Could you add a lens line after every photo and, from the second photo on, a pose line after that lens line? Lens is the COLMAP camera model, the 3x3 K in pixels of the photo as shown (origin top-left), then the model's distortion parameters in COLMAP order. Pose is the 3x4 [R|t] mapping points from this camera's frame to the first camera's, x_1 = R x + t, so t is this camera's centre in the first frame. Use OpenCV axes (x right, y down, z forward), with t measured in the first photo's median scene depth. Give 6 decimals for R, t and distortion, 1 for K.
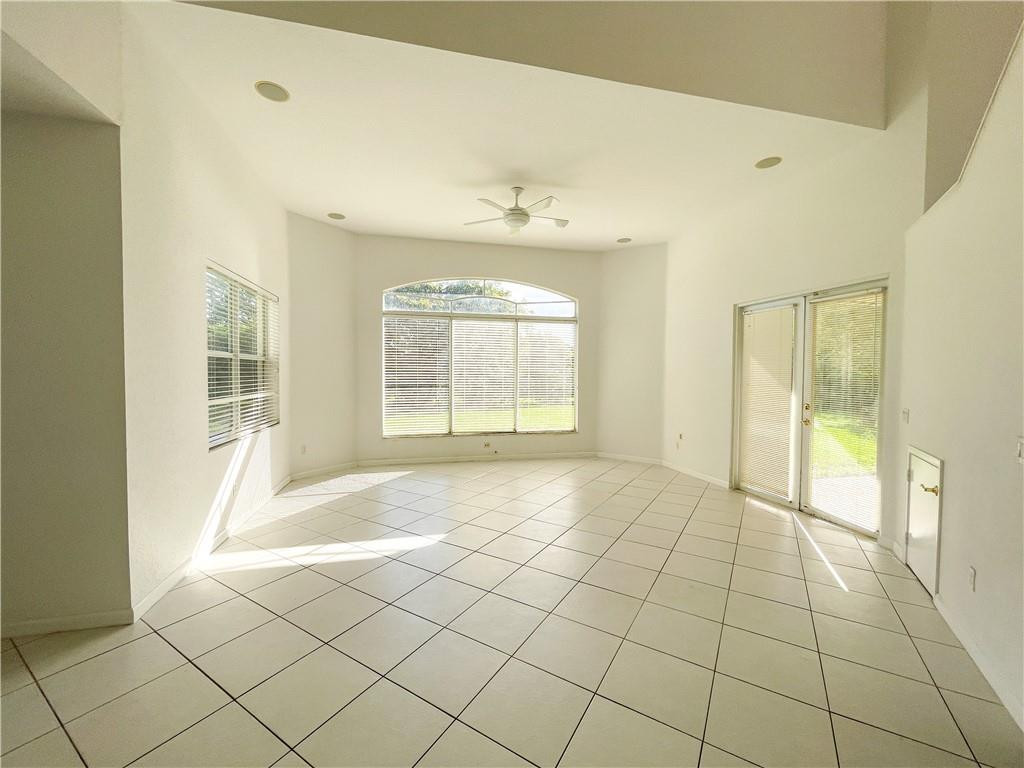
lens RADIAL K [[418.0, 0, 506.5], [0, 418.0, 385.4], [0, 0, 1]] dist [0.000749, -0.000520]
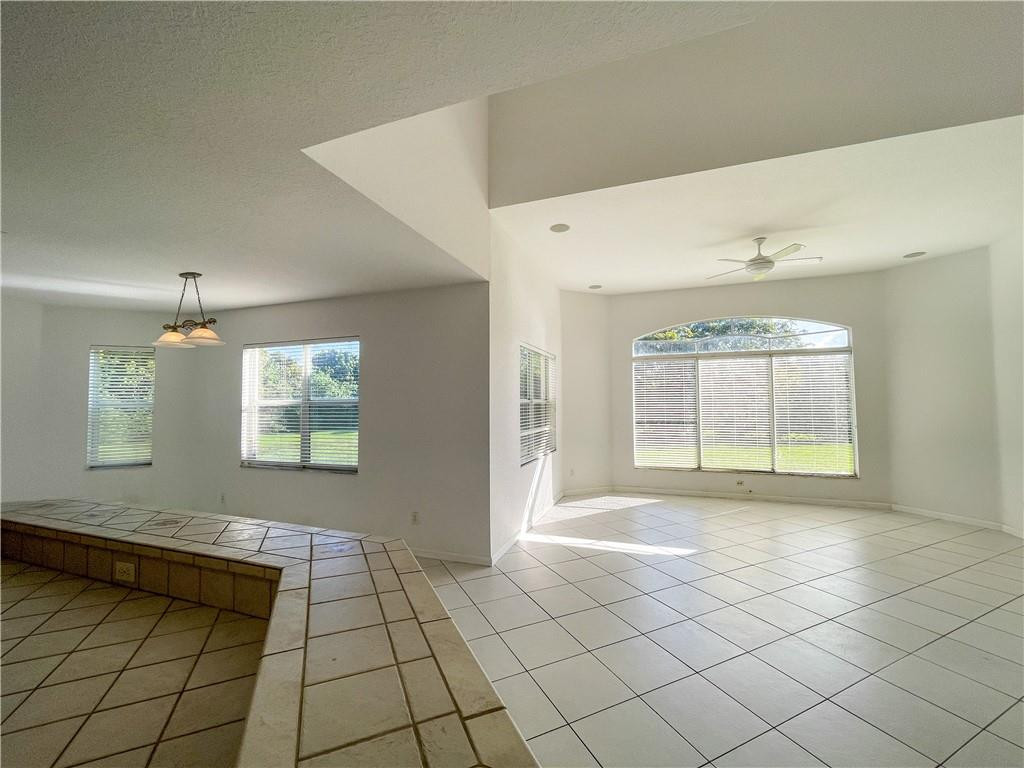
lens RADIAL K [[418.0, 0, 506.5], [0, 418.0, 385.4], [0, 0, 1]] dist [0.000749, -0.000520]
pose [[0.840210, -0.033077, -0.541252, 0.039097], [-0.006758, 0.997422, -0.071446, -0.016142], [0.542219, 0.063688, 0.837820, -0.173101]]
